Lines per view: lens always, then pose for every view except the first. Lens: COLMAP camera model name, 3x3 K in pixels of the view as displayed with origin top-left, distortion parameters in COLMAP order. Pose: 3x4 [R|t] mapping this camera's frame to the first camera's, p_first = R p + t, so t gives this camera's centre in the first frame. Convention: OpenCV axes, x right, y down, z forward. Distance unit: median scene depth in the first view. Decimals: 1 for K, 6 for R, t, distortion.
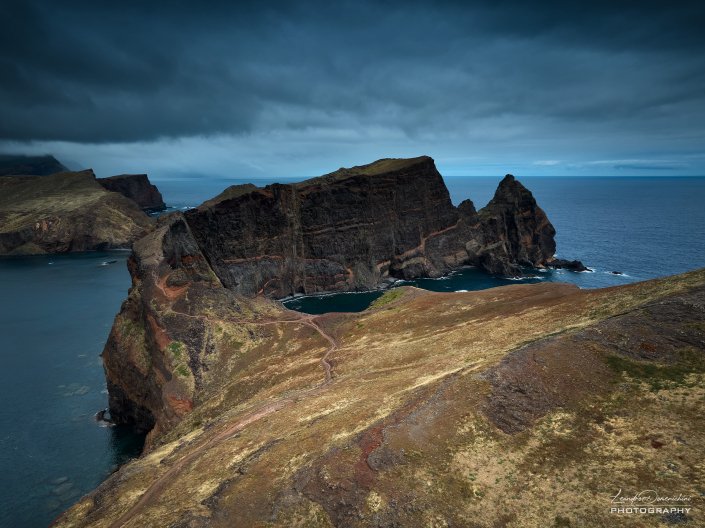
lens RADIAL K [[473.7, 0, 352.5], [0, 473.7, 264.0], [0, 0, 1]] dist [0.004079, 0.001517]
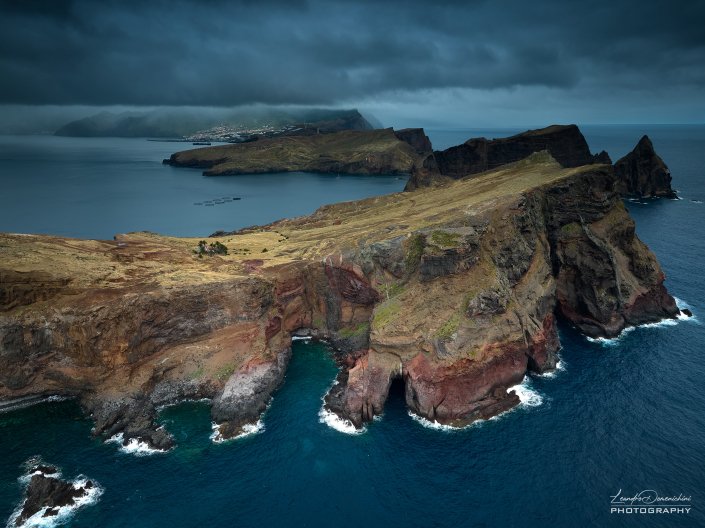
lens RADIAL K [[473.7, 0, 352.5], [0, 473.7, 264.0], [0, 0, 1]] dist [0.004079, 0.001517]
pose [[0.853619, 0.148206, -0.499370, 0.348542], [-0.096238, 0.987038, 0.128431, 0.111084], [0.511931, -0.061573, 0.856817, -0.788536]]
